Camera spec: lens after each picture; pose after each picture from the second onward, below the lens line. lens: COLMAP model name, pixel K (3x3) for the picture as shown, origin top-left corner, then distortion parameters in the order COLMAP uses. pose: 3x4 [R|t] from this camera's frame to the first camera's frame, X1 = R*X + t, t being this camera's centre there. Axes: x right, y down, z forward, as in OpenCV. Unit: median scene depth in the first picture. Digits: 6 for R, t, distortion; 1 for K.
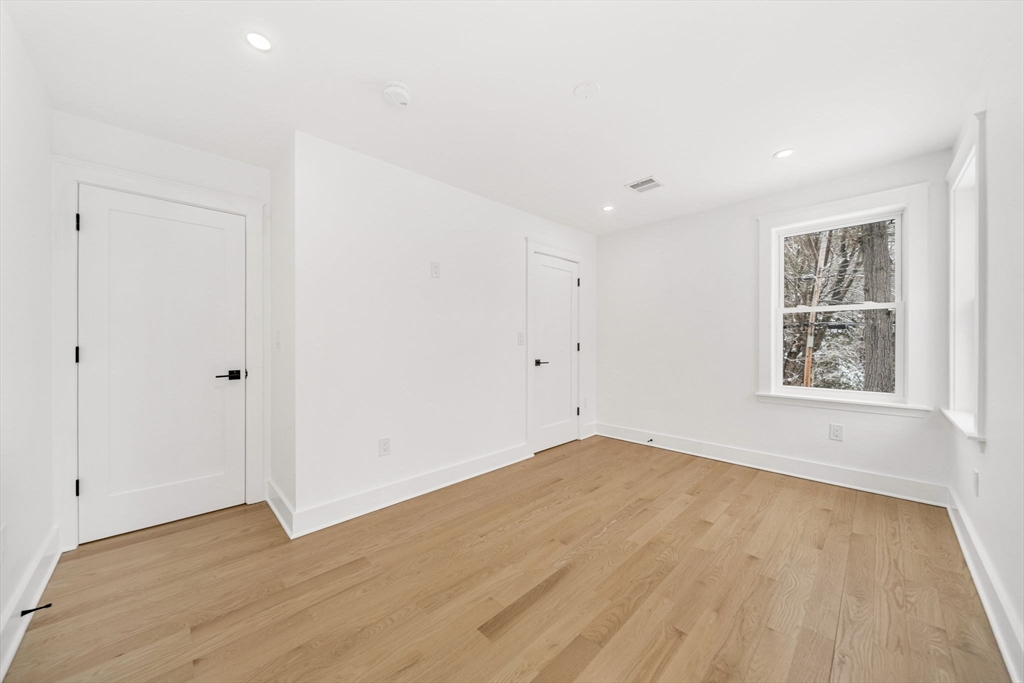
lens RADIAL K [[363.5, 0, 511.0], [0, 363.5, 347.2], [0, 0, 1]] dist [0.000050, -0.000676]
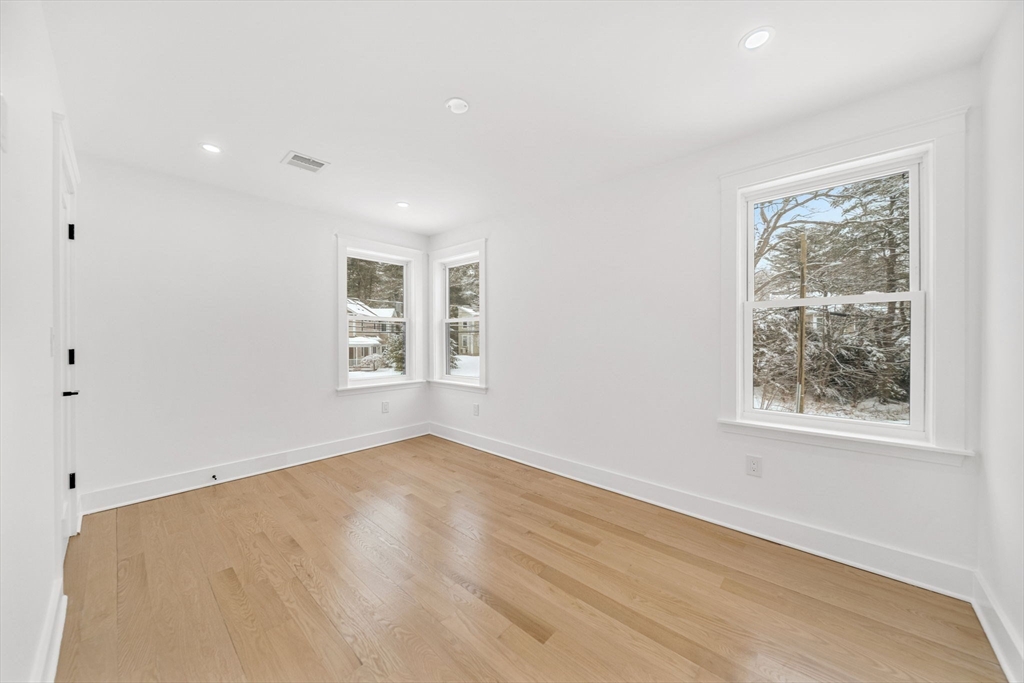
lens RADIAL K [[363.5, 0, 514.2], [0, 363.5, 349.2], [0, 0, 1]] dist [0.000050, -0.000676]
pose [[-0.074347, -0.030036, 0.996780, -0.580751], [0.016480, 0.999373, 0.031343, -0.028999], [-0.997096, 0.018757, -0.073806, 0.633213]]
